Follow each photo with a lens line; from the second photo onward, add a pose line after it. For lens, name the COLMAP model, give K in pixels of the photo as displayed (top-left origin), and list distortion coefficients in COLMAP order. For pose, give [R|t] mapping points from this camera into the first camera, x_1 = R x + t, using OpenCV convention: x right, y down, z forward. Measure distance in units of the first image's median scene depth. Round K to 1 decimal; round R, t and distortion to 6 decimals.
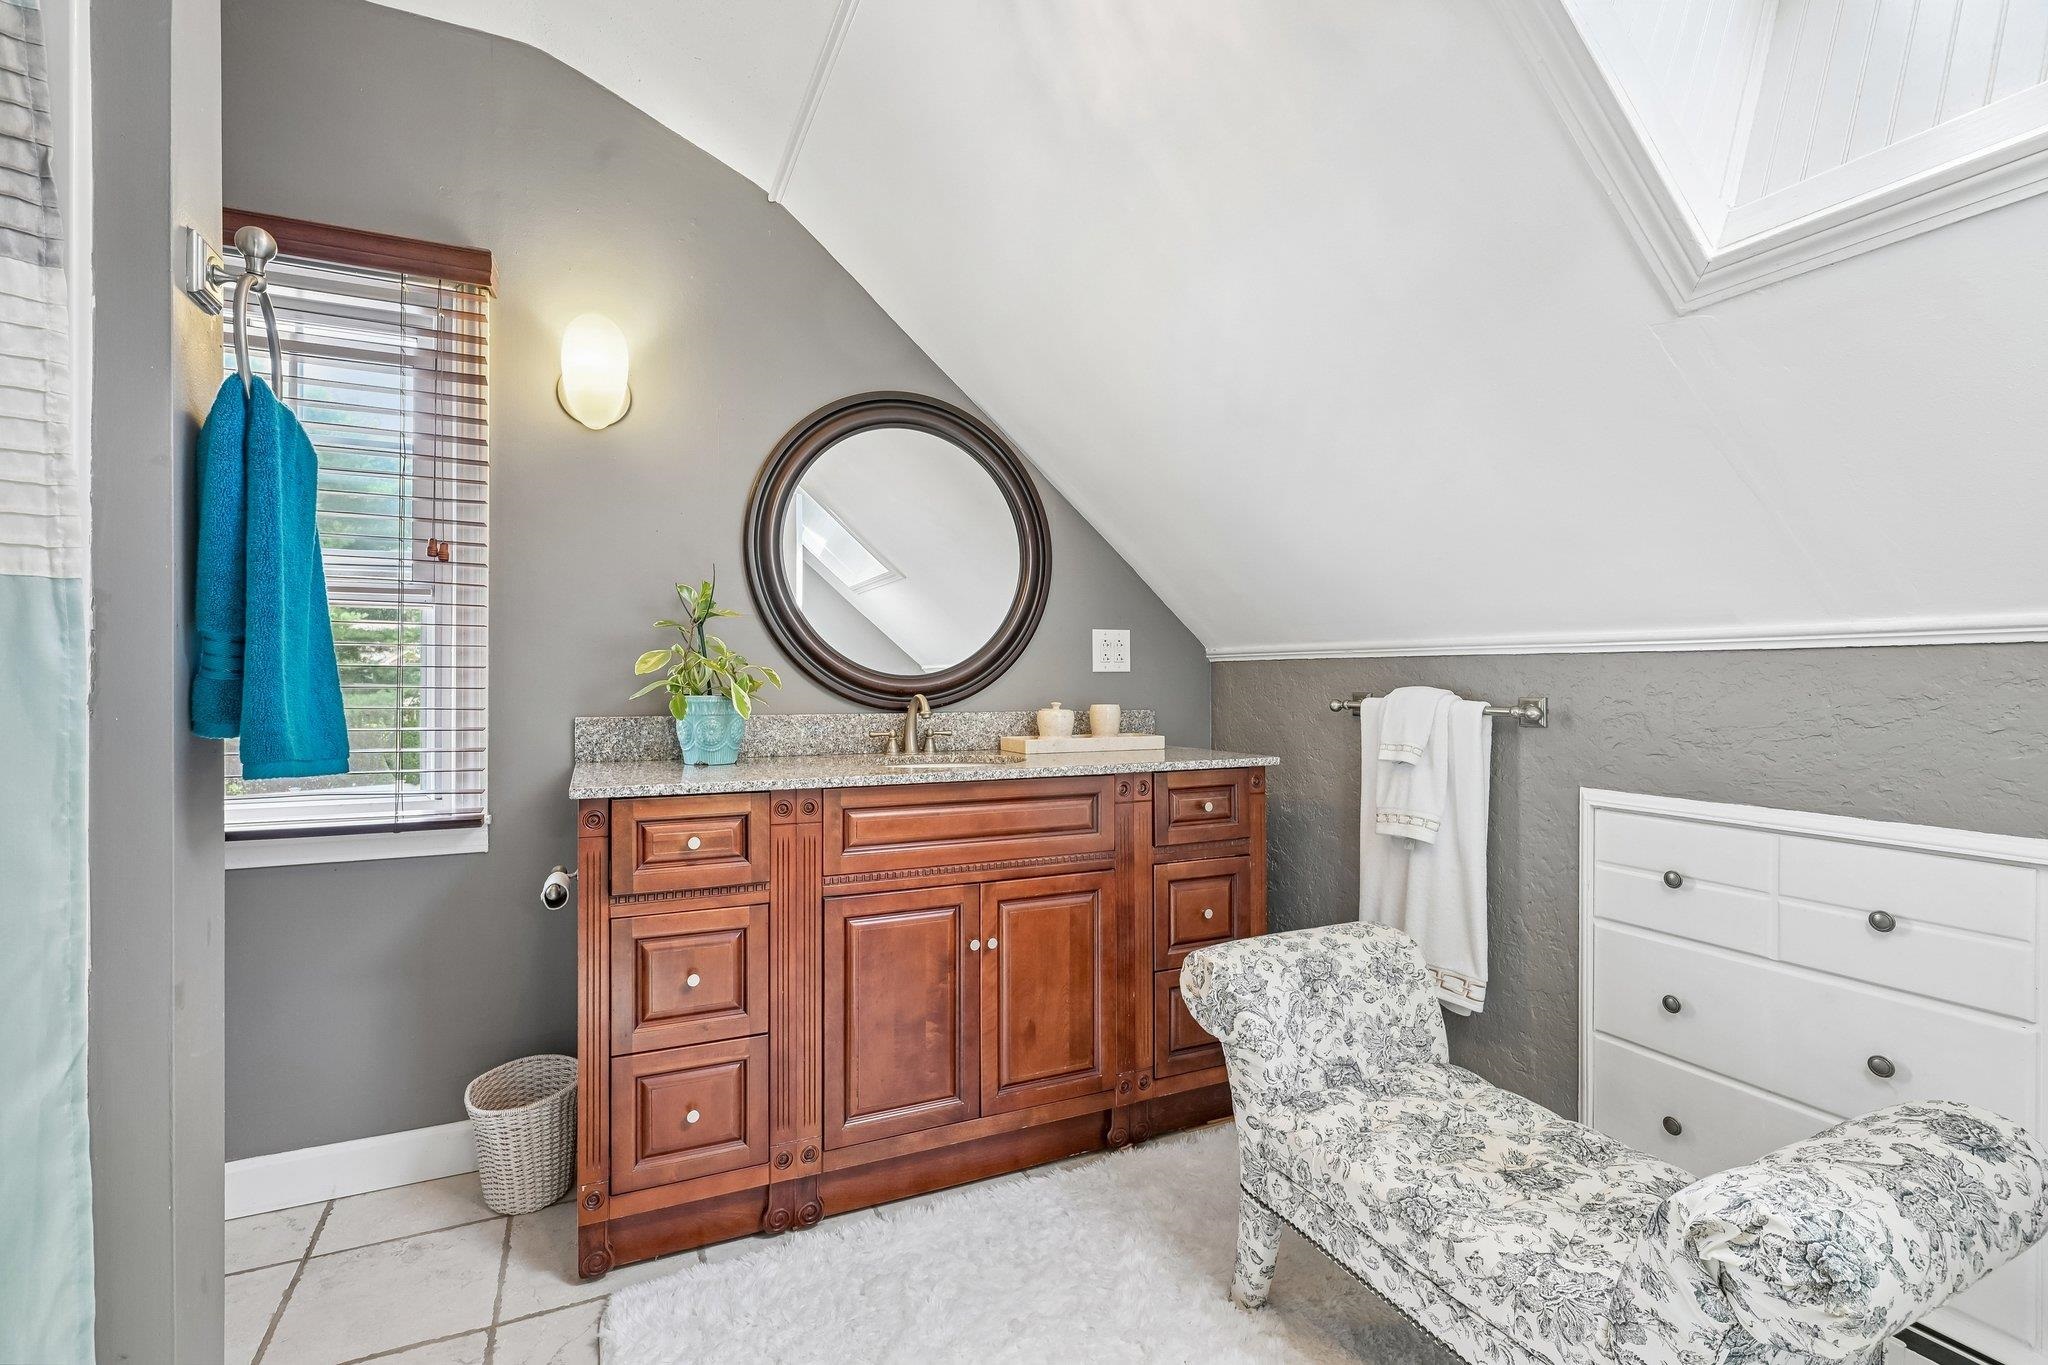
lens RADIAL K [[917.0, 0, 1035.8], [0, 917.0, 679.2], [0, 0, 1]] dist [0.001239, -0.000671]
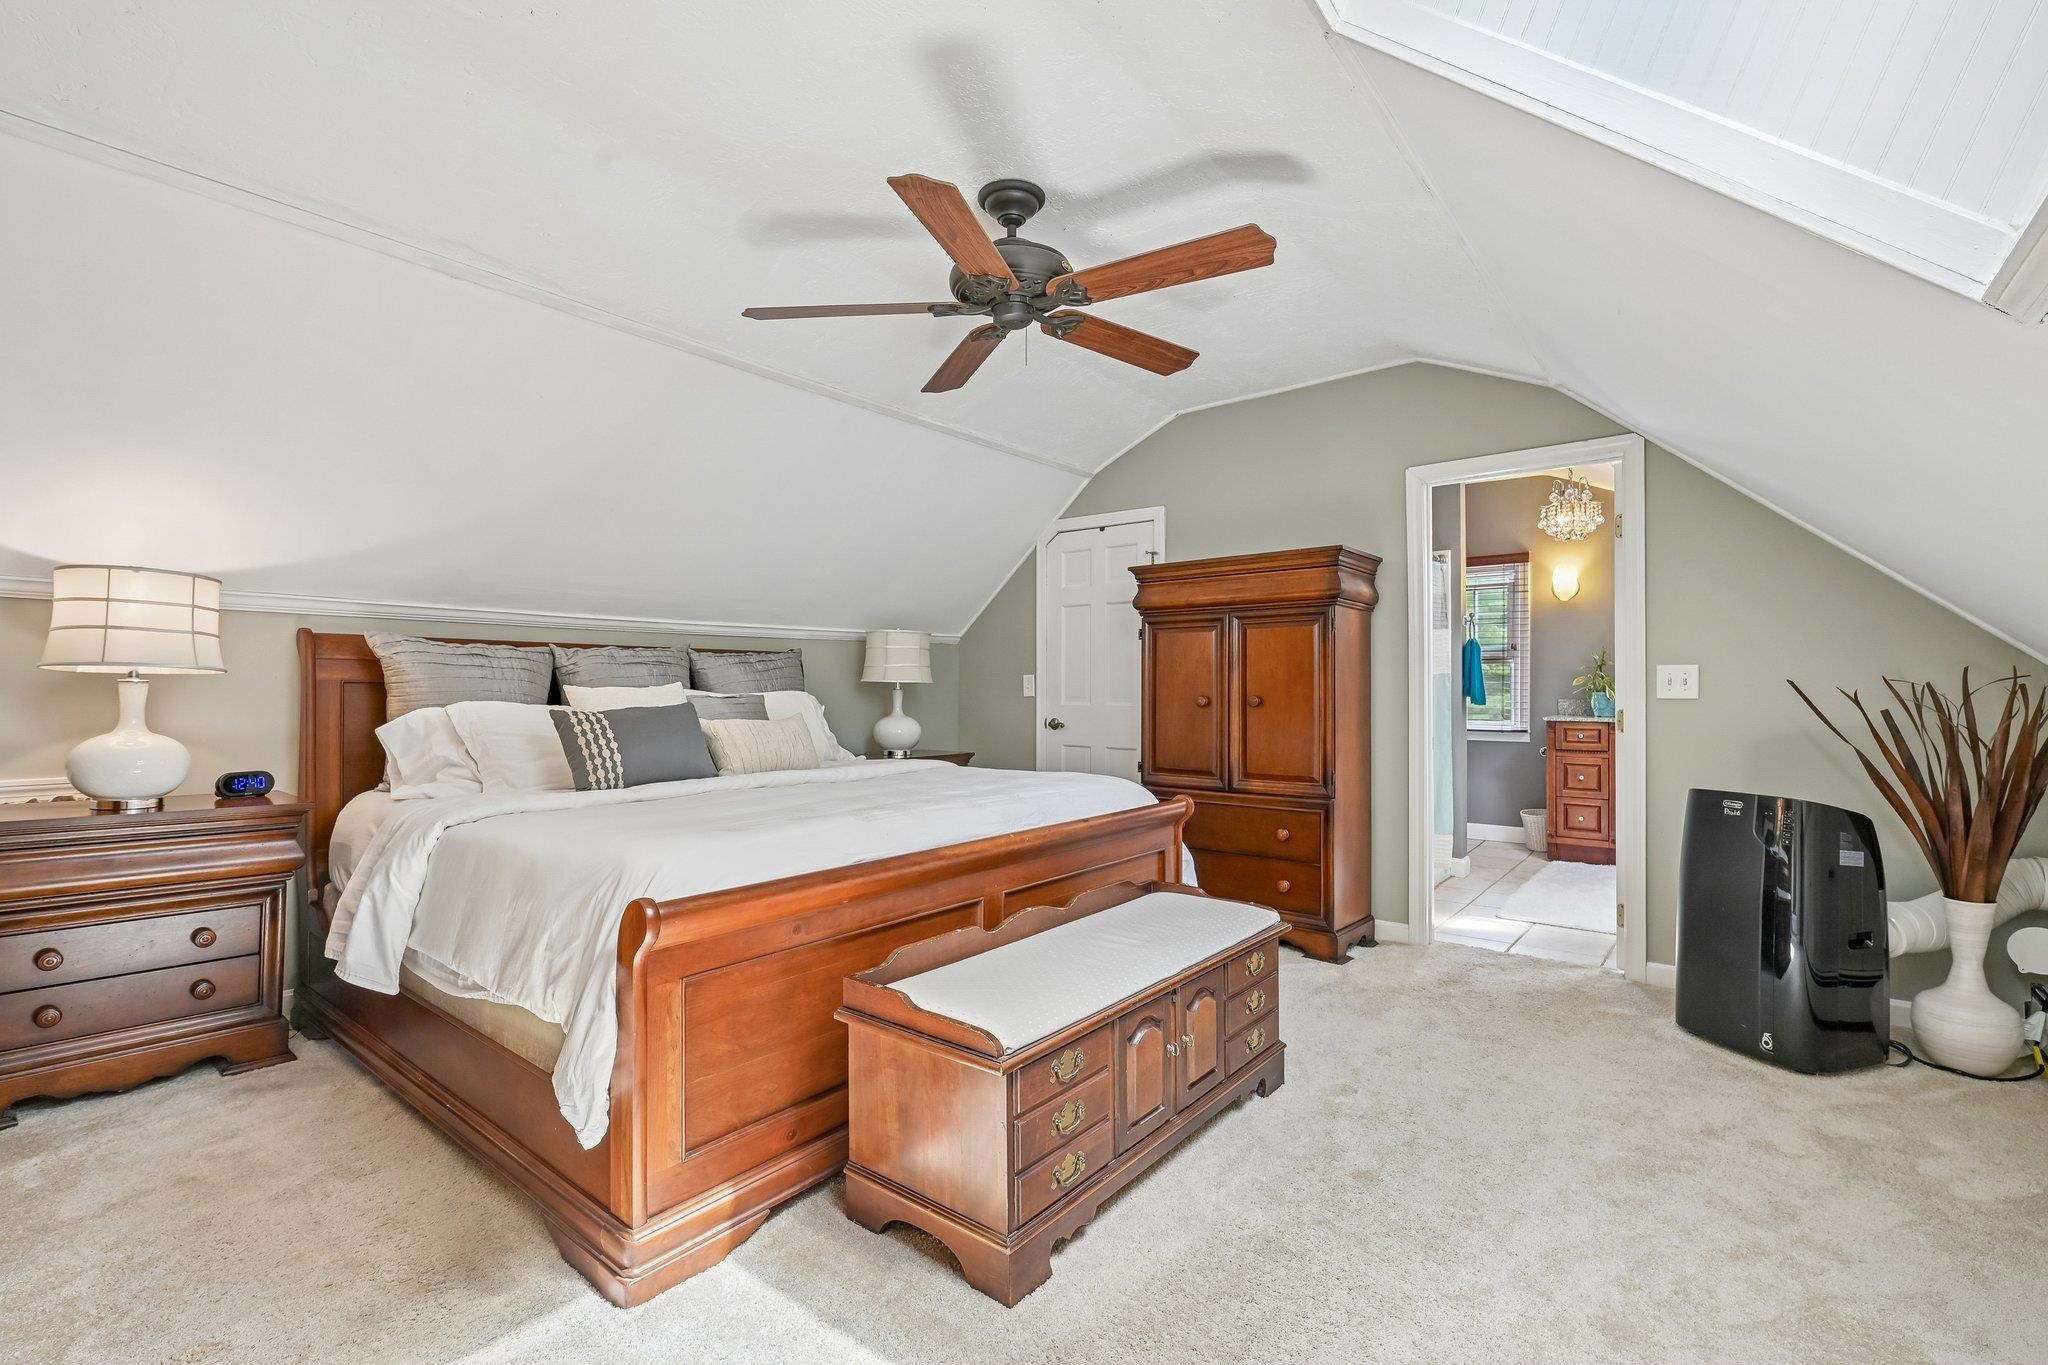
lens RADIAL K [[917.0, 0, 1031.3], [0, 917.0, 679.4], [0, 0, 1]] dist [0.001239, -0.000671]
pose [[0.437184, -0.004019, -0.899363, 1.509998], [-0.000061, 0.999990, -0.004498, -0.010001], [0.899372, 0.002022, 0.437179, -1.942027]]
